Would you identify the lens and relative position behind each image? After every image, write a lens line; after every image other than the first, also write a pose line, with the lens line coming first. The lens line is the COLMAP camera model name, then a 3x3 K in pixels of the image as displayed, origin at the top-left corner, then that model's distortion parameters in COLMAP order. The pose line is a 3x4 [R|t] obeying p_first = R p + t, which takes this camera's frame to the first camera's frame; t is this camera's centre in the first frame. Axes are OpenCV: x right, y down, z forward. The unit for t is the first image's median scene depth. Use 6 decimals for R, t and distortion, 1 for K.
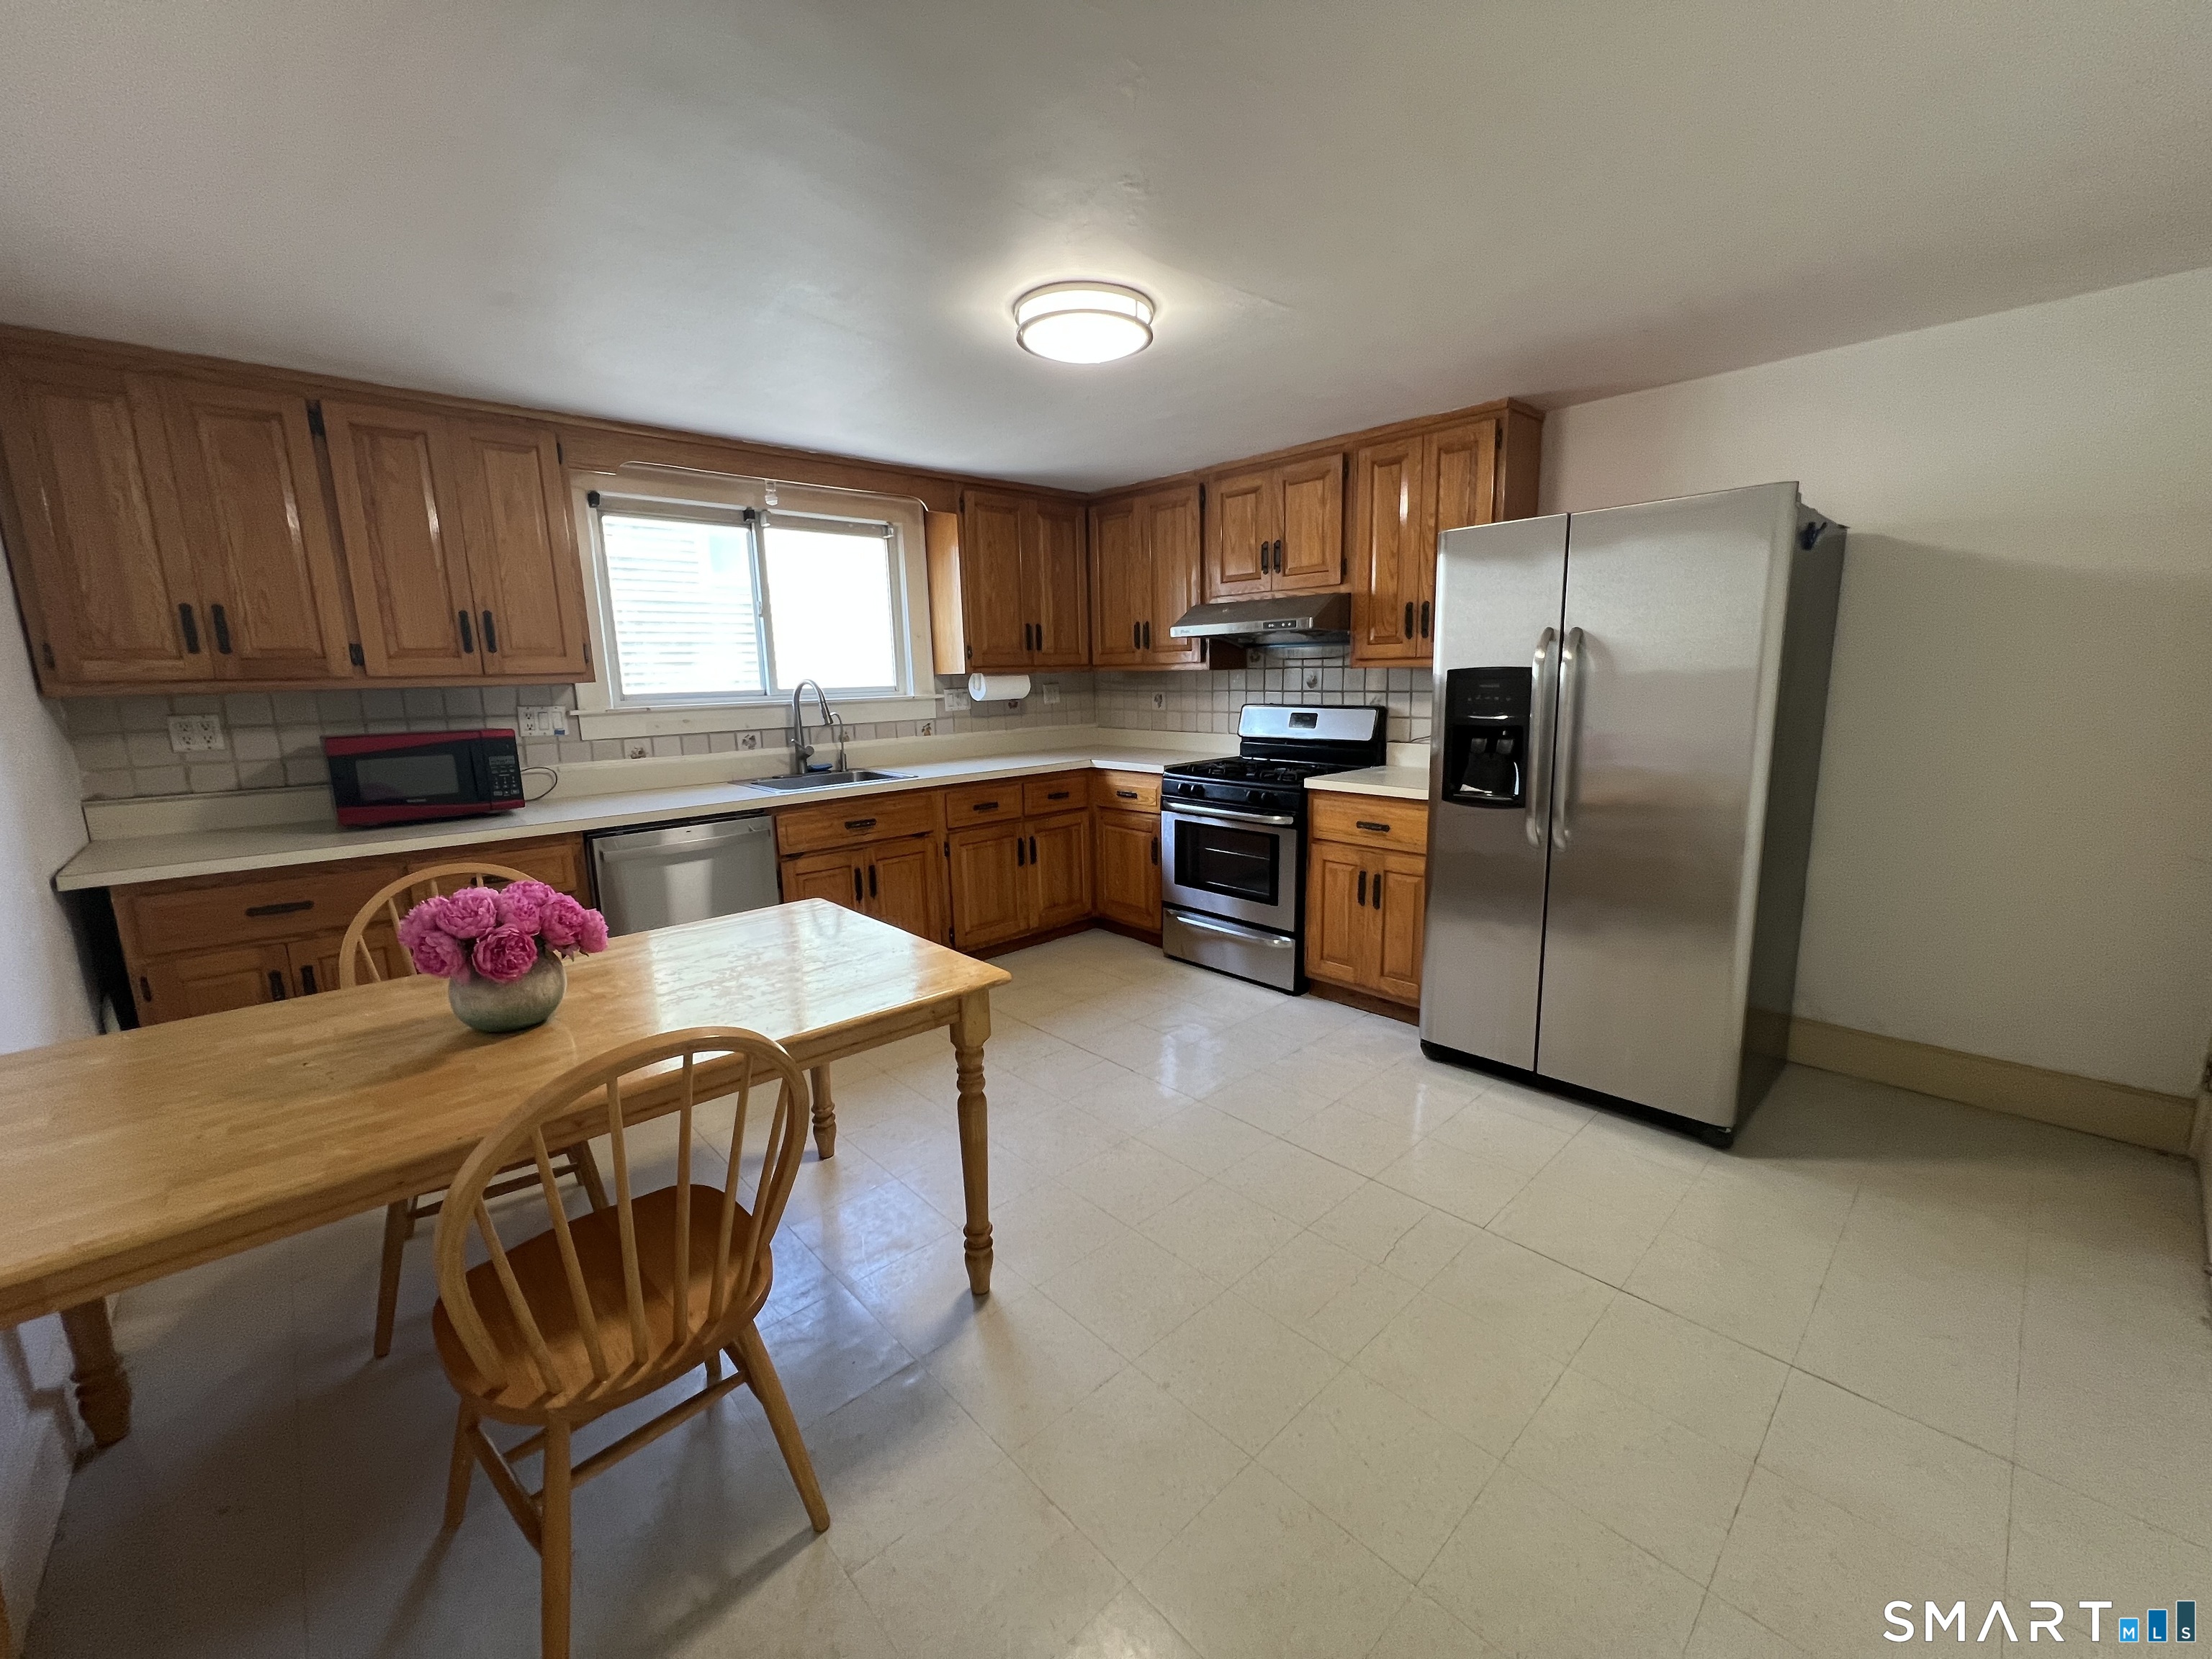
lens RADIAL K [[887.8, 0, 1112.5], [0, 887.8, 836.7], [0, 0, 1]] dist [0.000582, -0.000193]
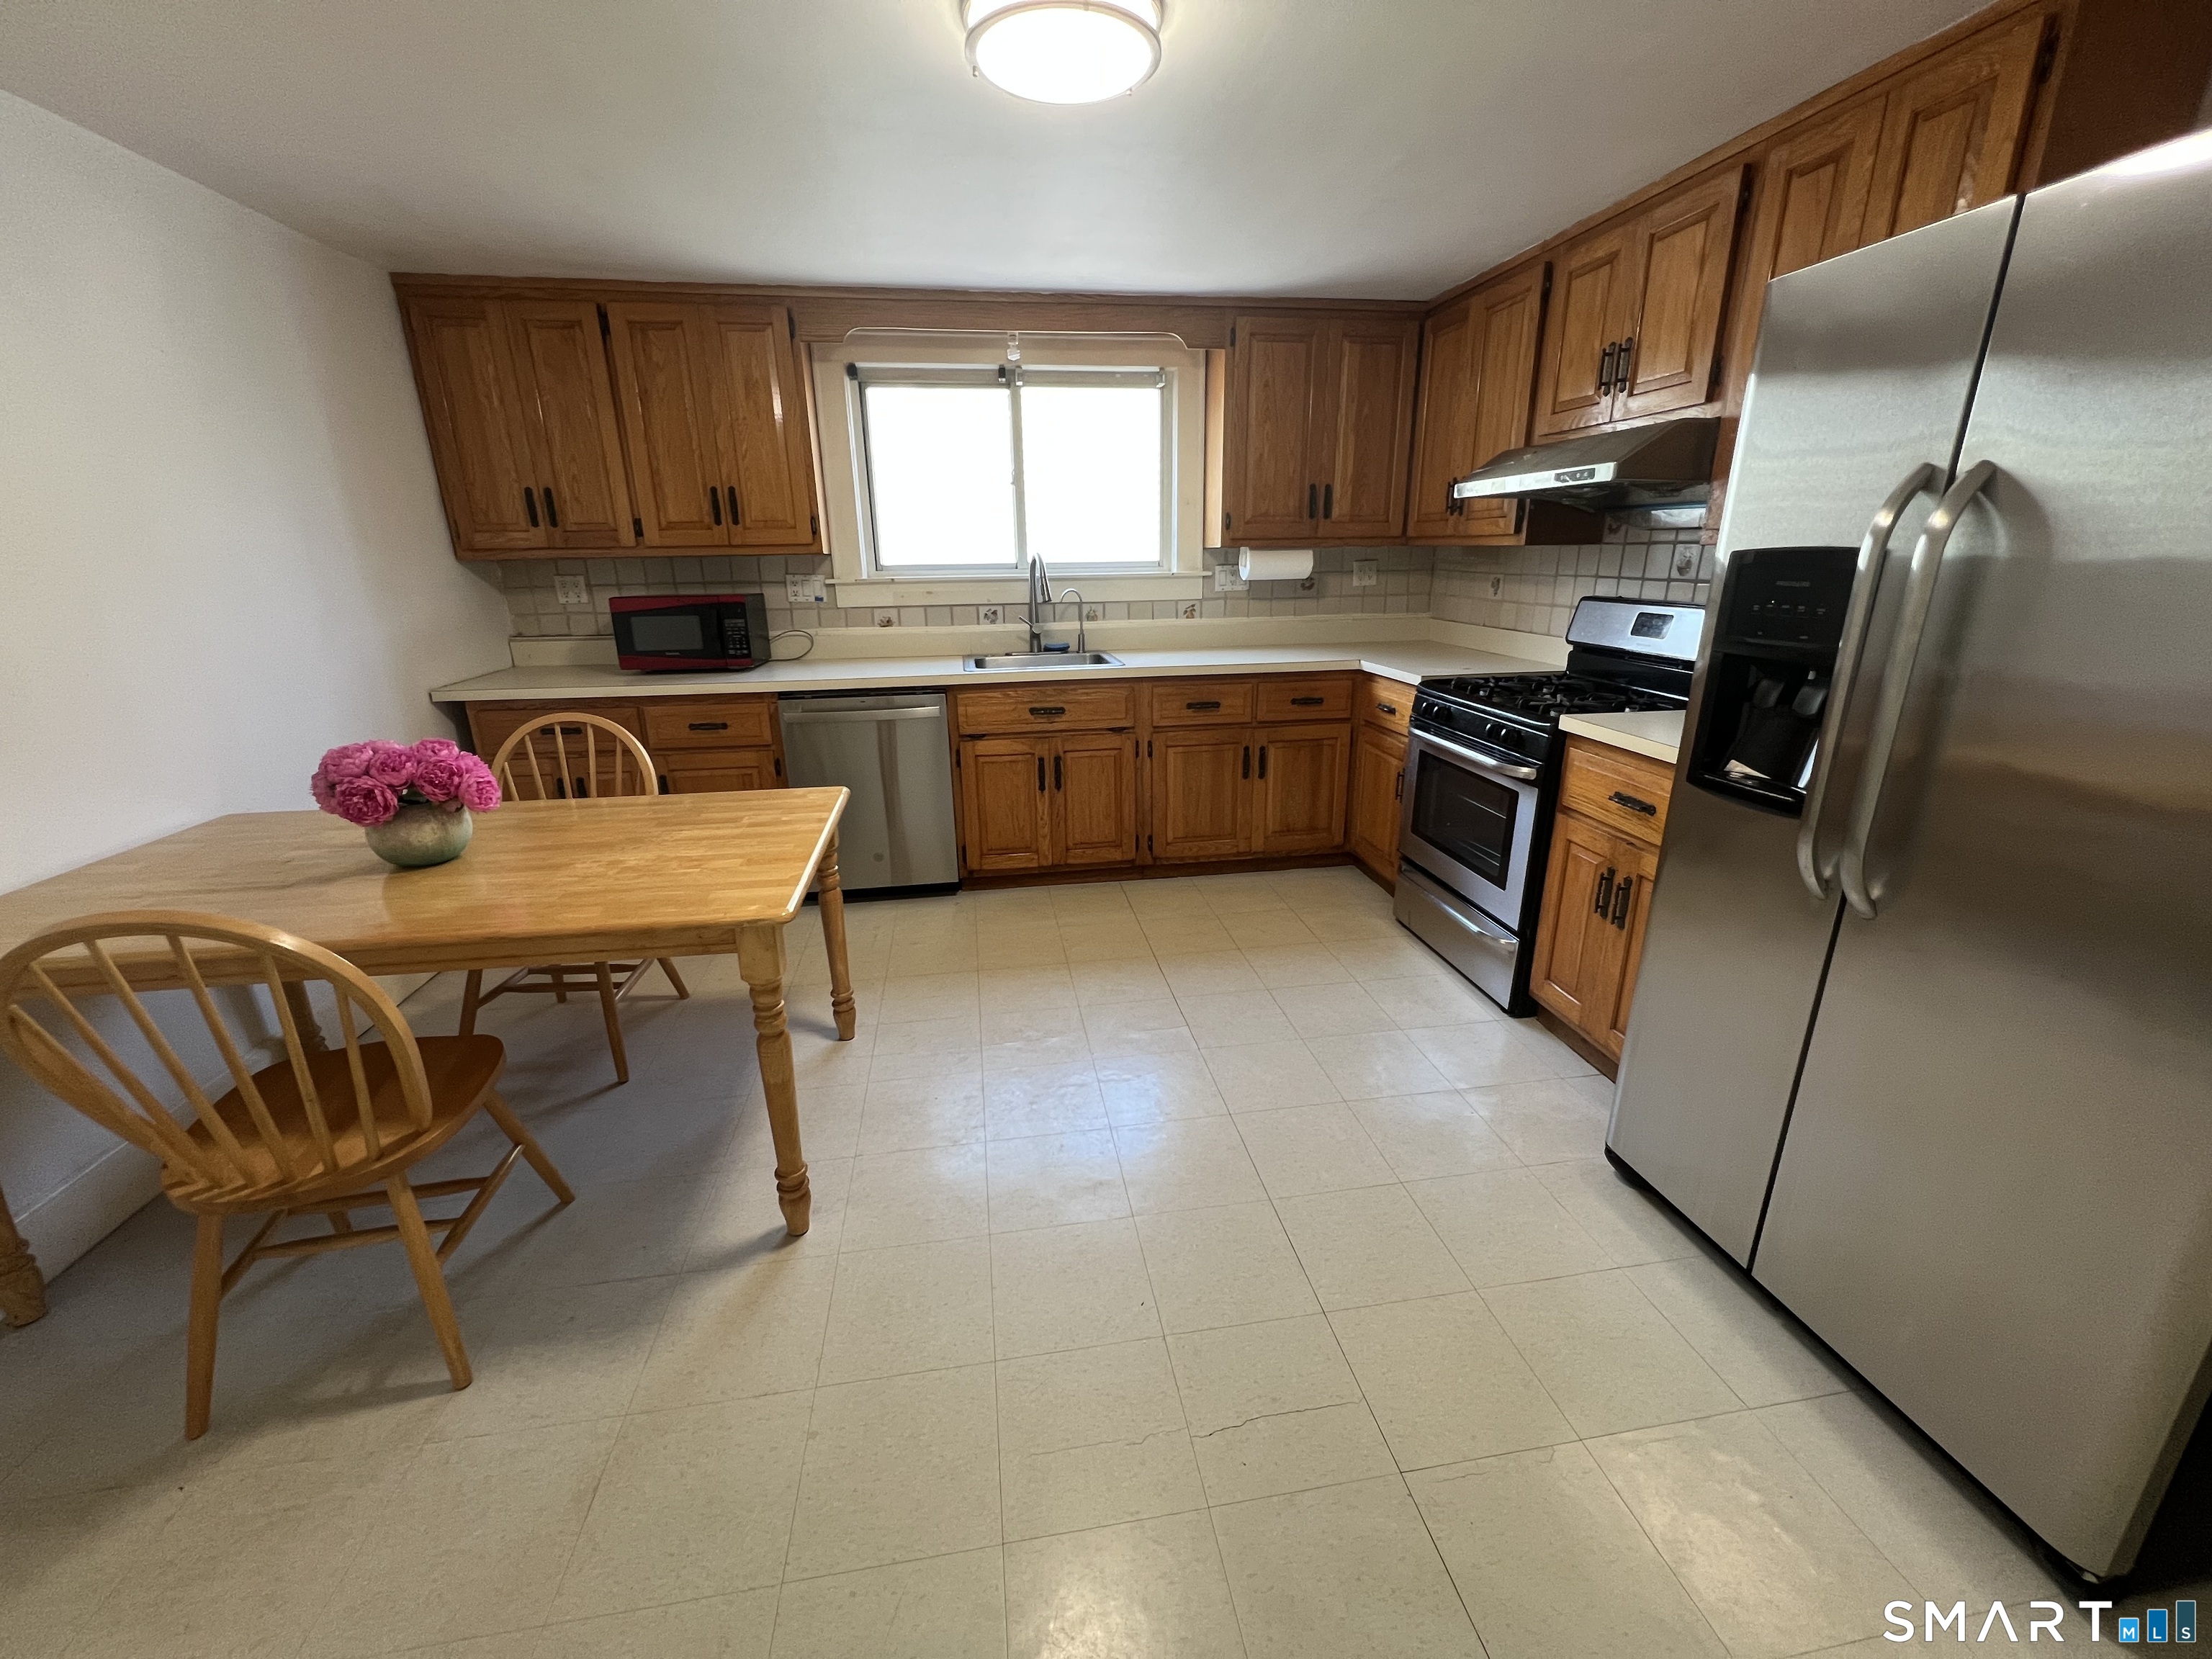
lens RADIAL K [[887.8, 0, 1112.5], [0, 887.8, 836.7], [0, 0, 1]] dist [0.000582, -0.000193]
pose [[0.825233, 0.183987, -0.533985, 0.293631], [-0.108882, 0.979542, 0.169237, -0.049255], [0.554198, -0.081519, 0.828383, 0.234886]]
